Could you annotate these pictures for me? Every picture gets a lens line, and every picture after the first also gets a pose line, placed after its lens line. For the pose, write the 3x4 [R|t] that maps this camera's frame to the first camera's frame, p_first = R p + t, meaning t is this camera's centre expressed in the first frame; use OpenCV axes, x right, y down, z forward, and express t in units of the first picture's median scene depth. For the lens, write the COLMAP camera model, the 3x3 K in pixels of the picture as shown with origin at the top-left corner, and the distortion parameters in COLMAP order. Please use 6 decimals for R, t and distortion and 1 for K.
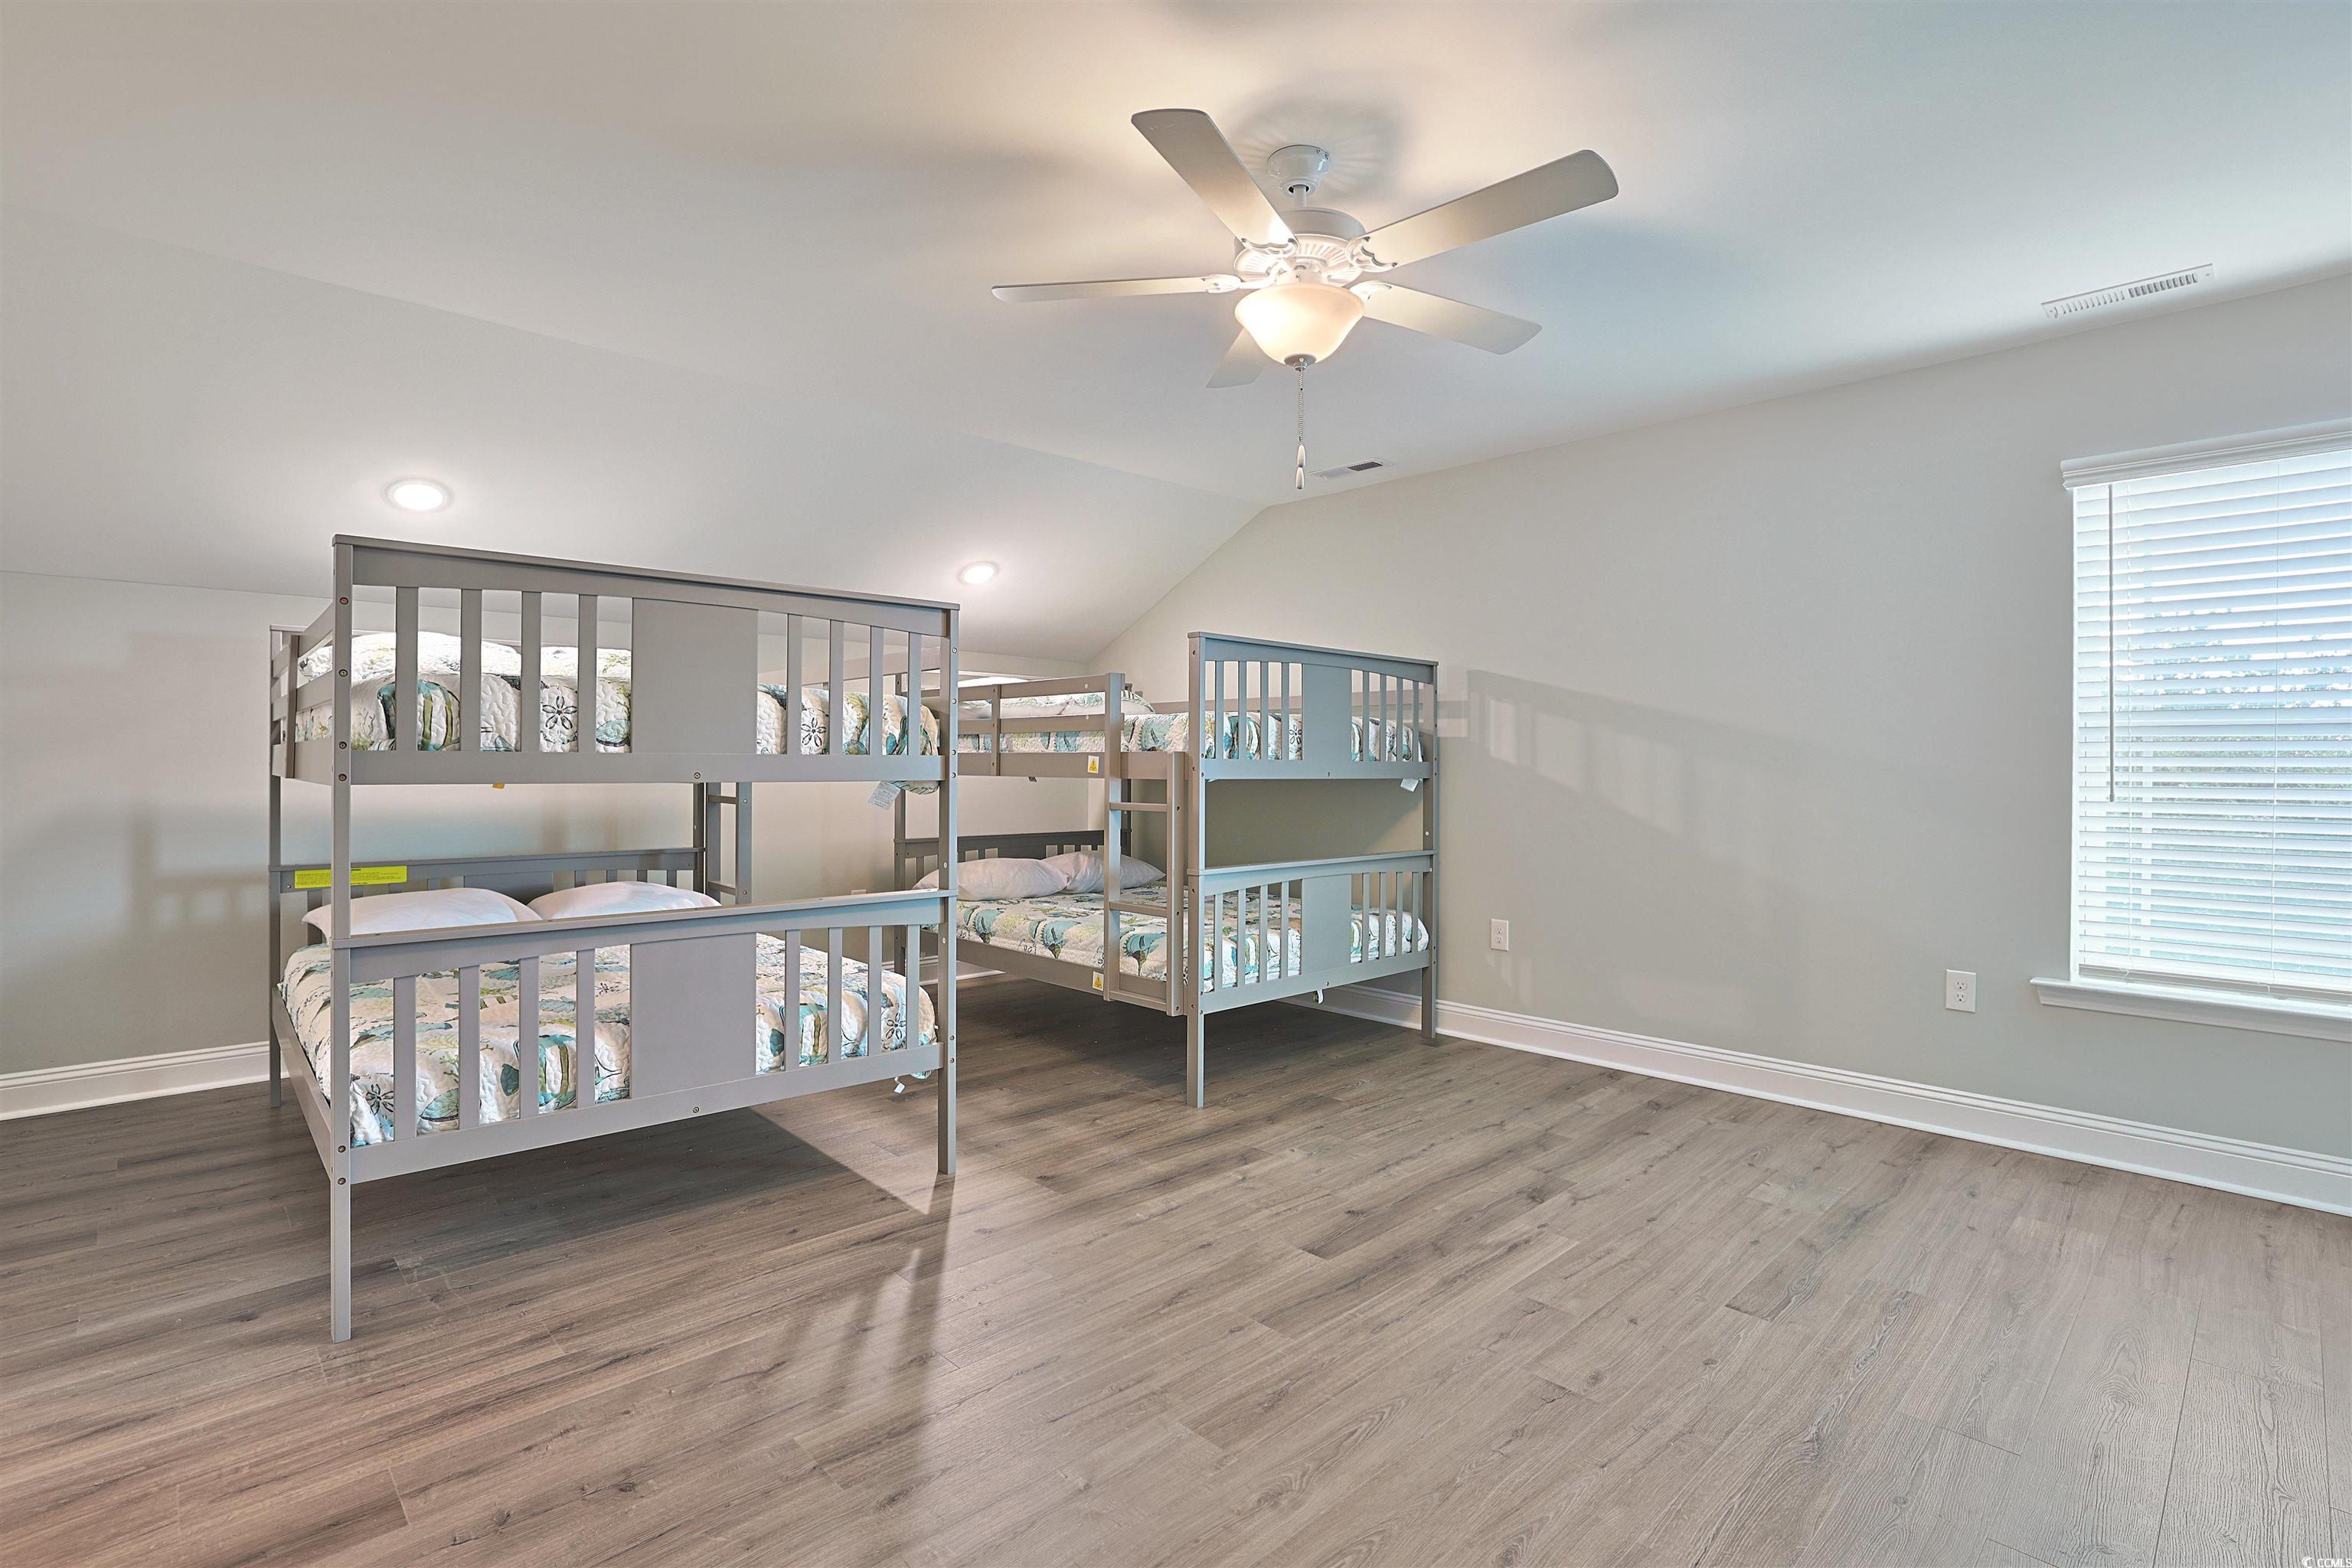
lens RADIAL K [[1080.2, 0, 1197.5], [0, 1080.2, 772.2], [0, 0, 1]] dist [-0.055944, 0.024310]
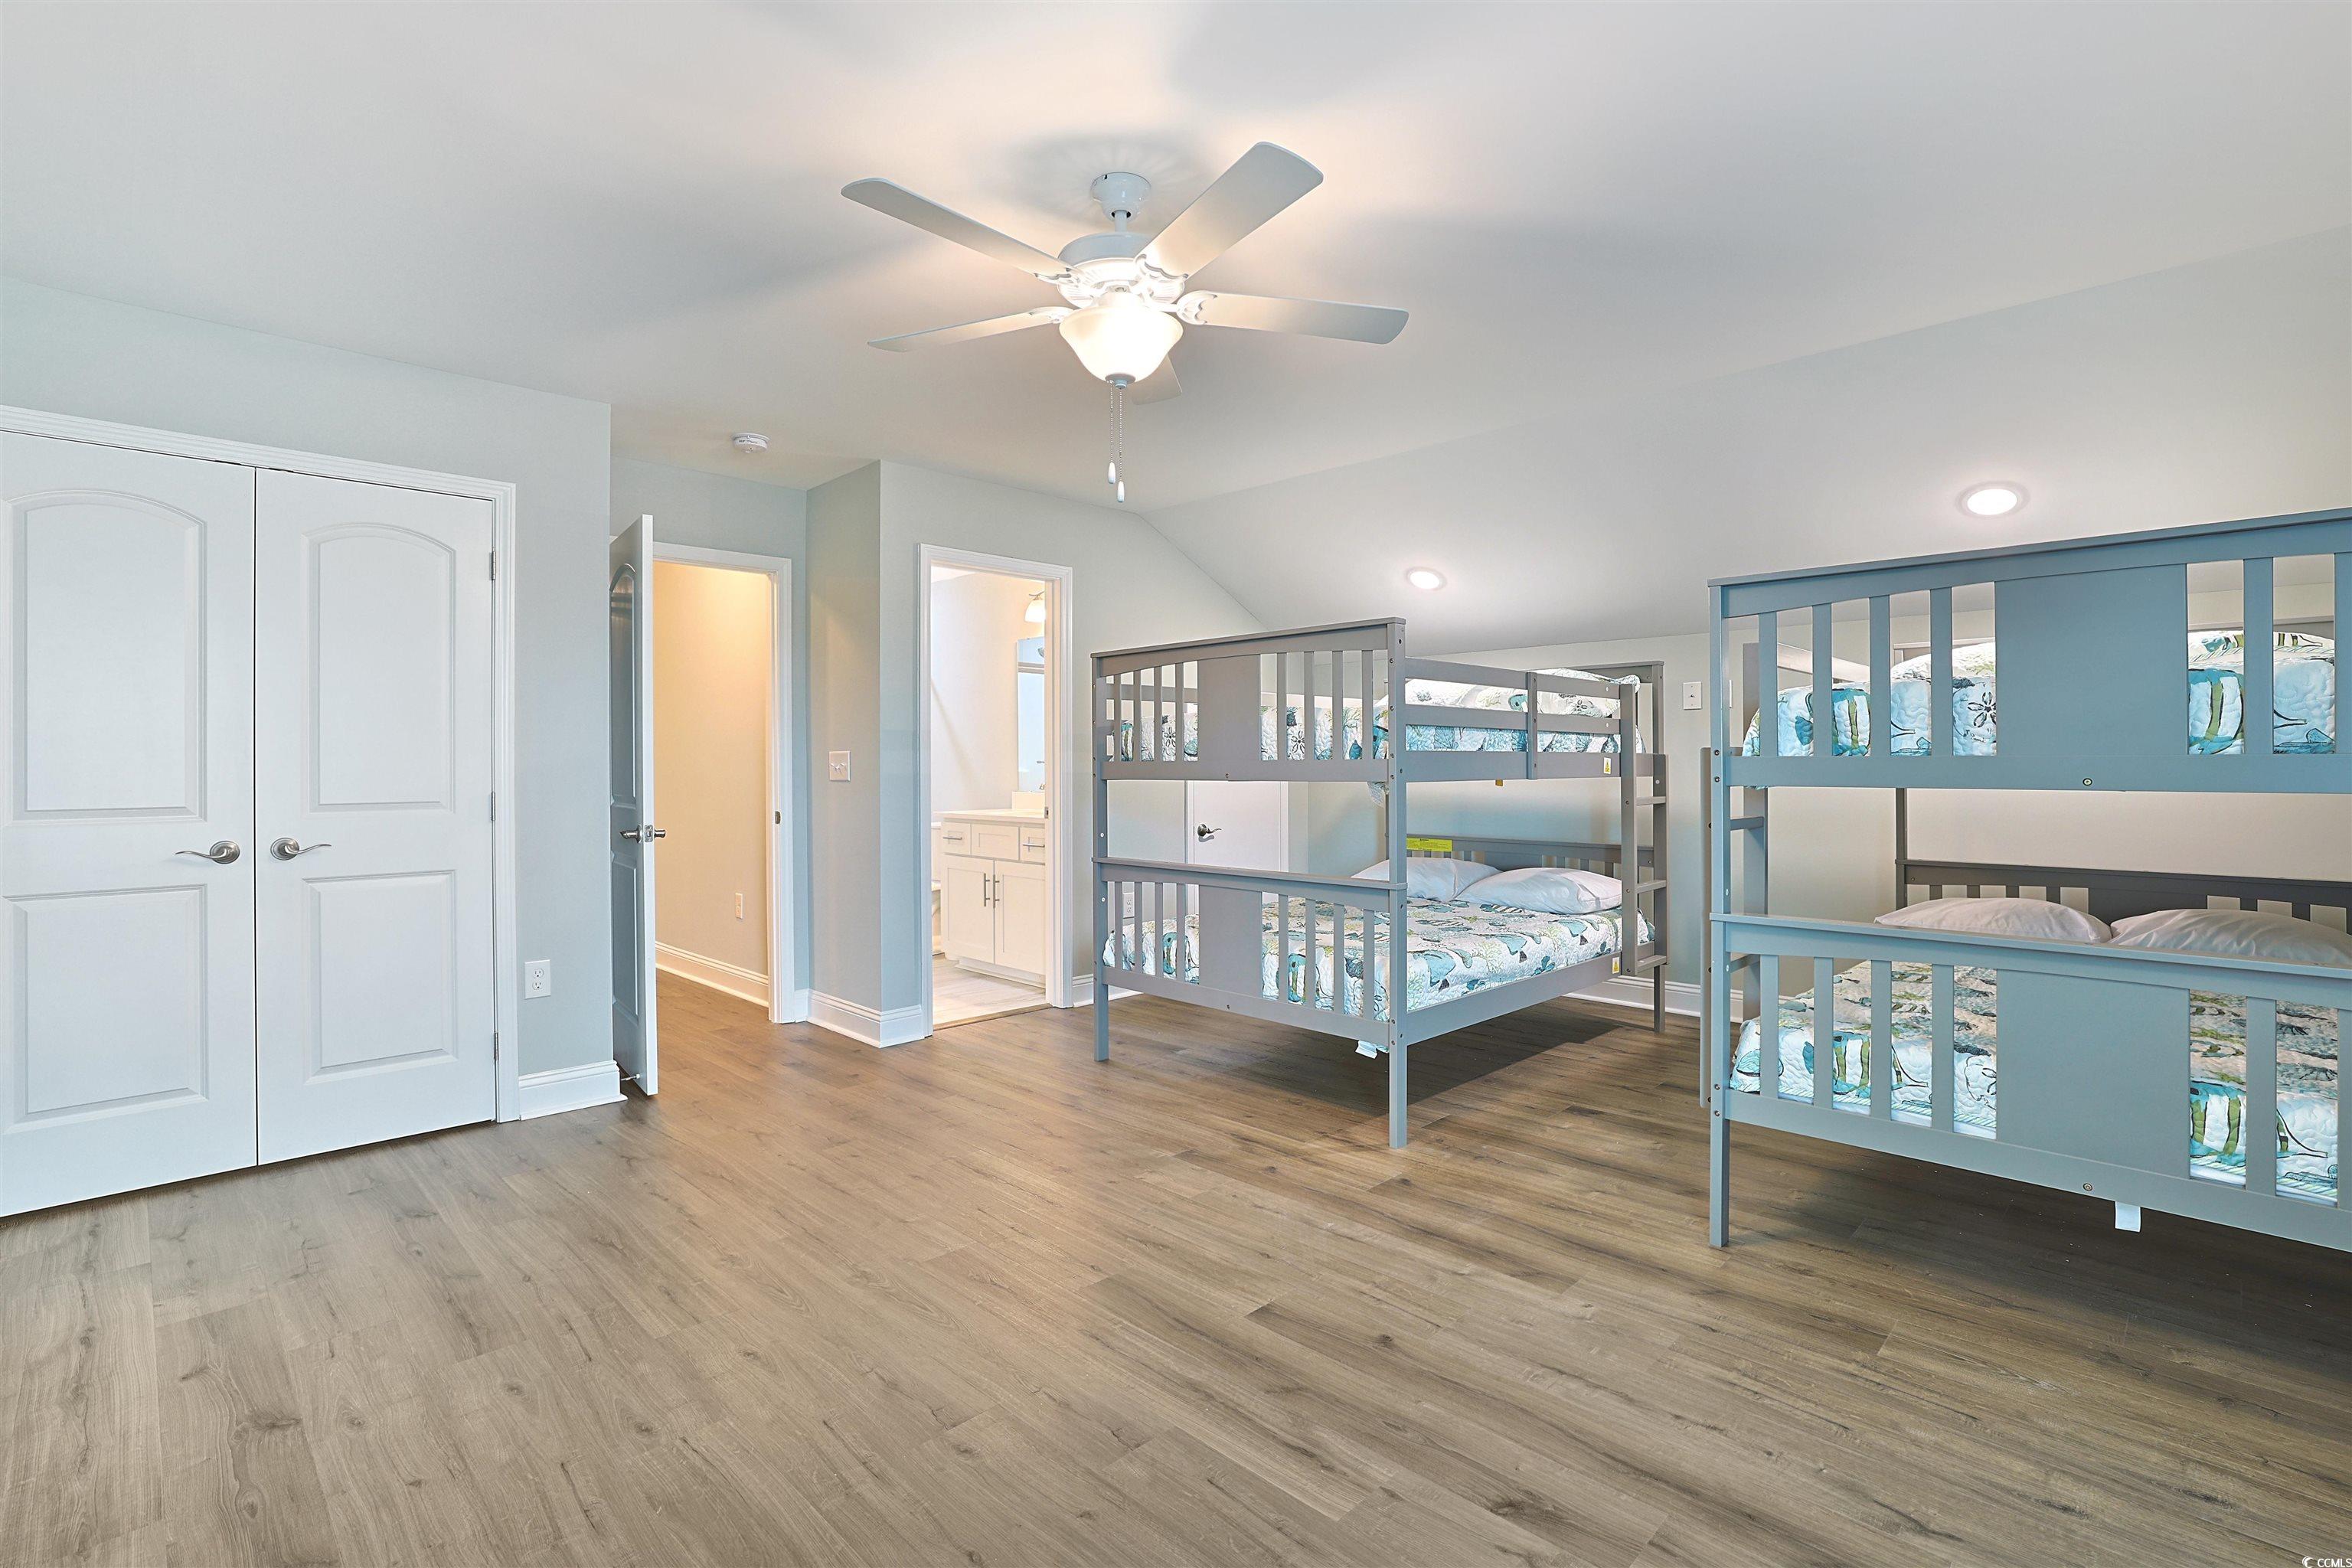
lens RADIAL K [[1080.2, 0, 1197.5], [0, 1080.2, 772.2], [0, 0, 1]] dist [-0.055944, 0.024310]
pose [[0.038067, 0.000501, -0.999275, 0.834606], [-0.004412, 0.999990, 0.000334, -0.001449], [0.999265, 0.004396, 0.038069, 0.758888]]
